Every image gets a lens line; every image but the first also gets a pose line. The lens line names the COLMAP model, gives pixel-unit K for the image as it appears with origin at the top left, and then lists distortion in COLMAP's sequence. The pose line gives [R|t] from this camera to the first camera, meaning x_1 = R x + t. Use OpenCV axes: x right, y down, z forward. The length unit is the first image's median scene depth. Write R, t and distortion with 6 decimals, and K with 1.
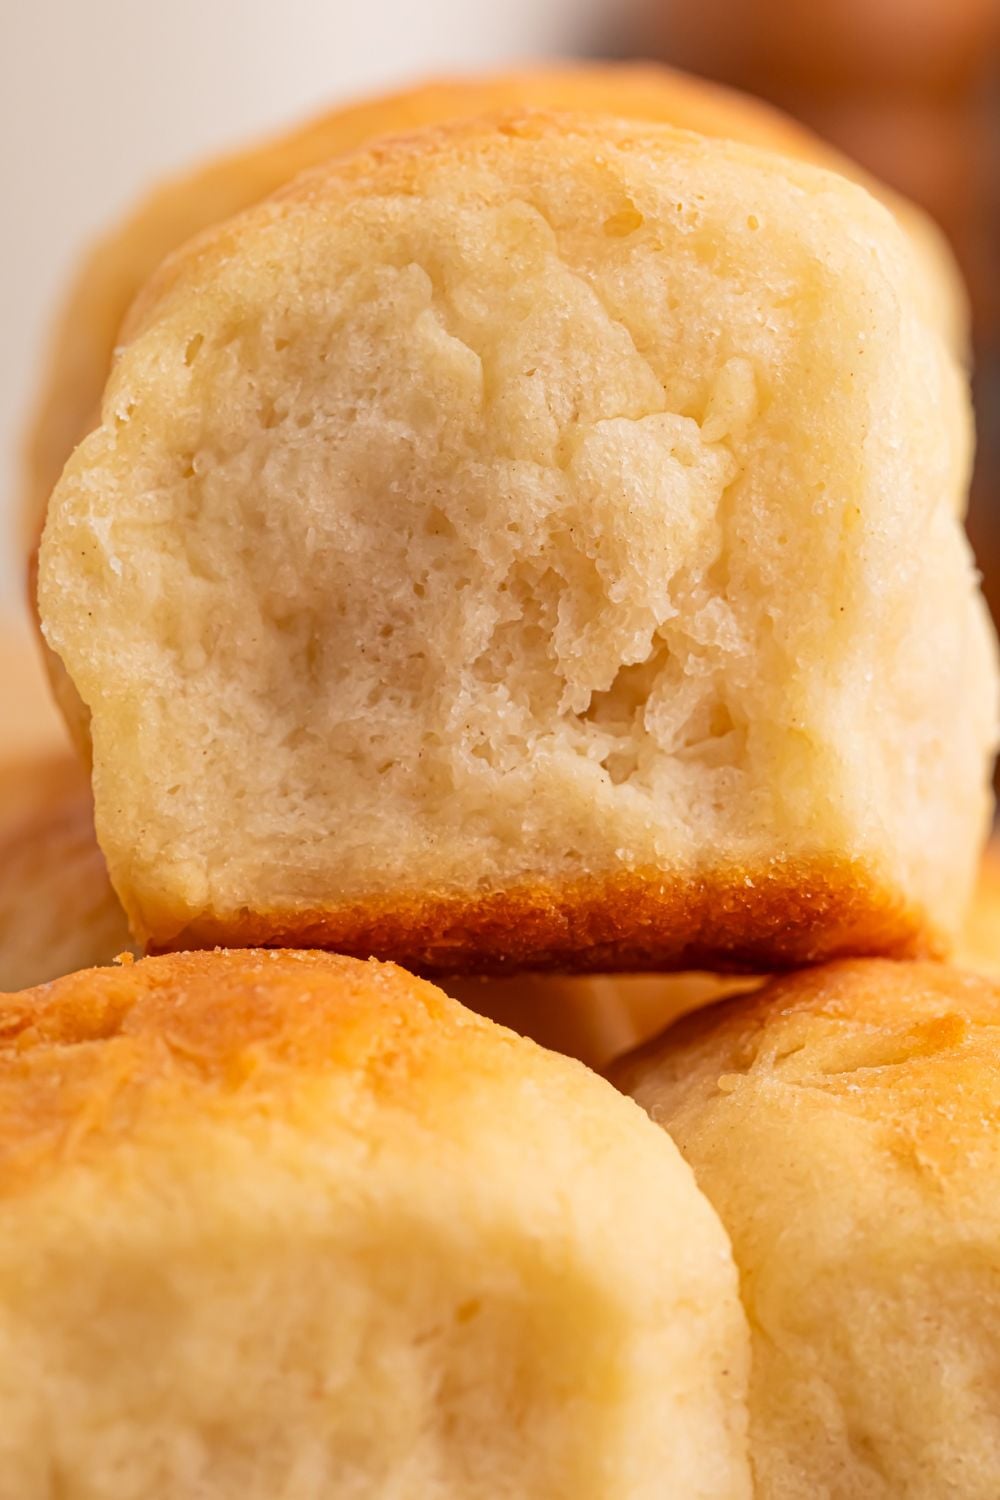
lens RADIAL K [[6233.2, 0, 500.0], [0, 6233.2, 750.0], [0, 0, 1]] dist [-0.054666, 3.894401]
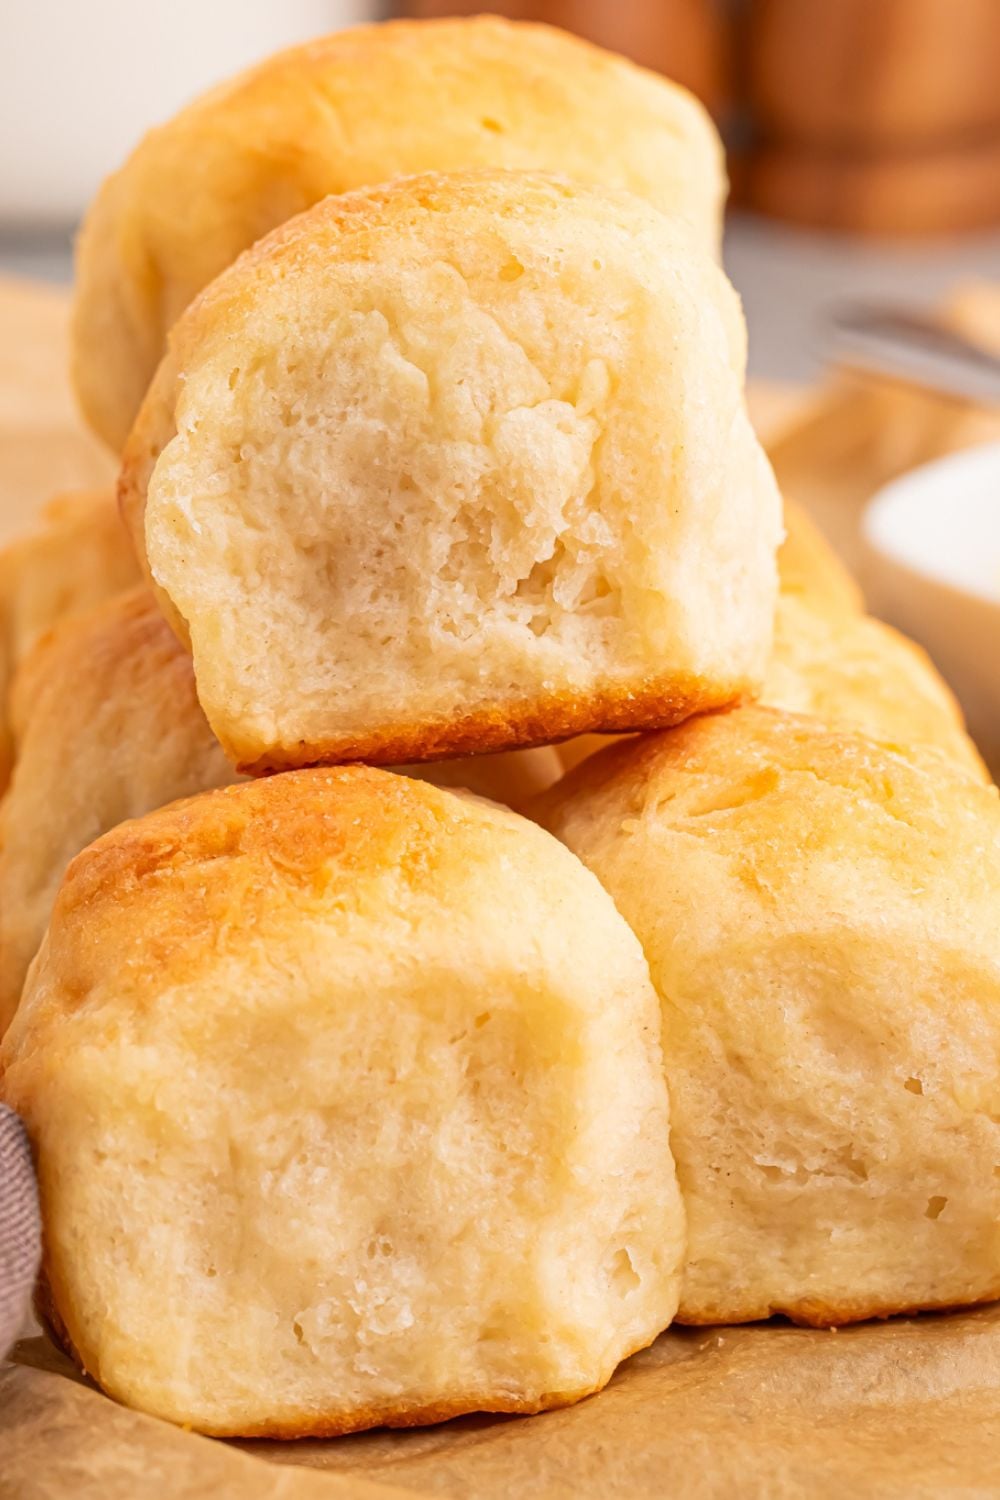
lens RADIAL K [[6233.2, 0, 500.0], [0, 6233.2, 750.0], [0, 0, 1]] dist [-0.054666, 3.894401]
pose [[0.995225, -0.092853, 0.030079, -0.040382], [0.086485, 0.981779, 0.169205, -0.234381], [-0.045242, -0.165796, 0.985122, -0.520088]]
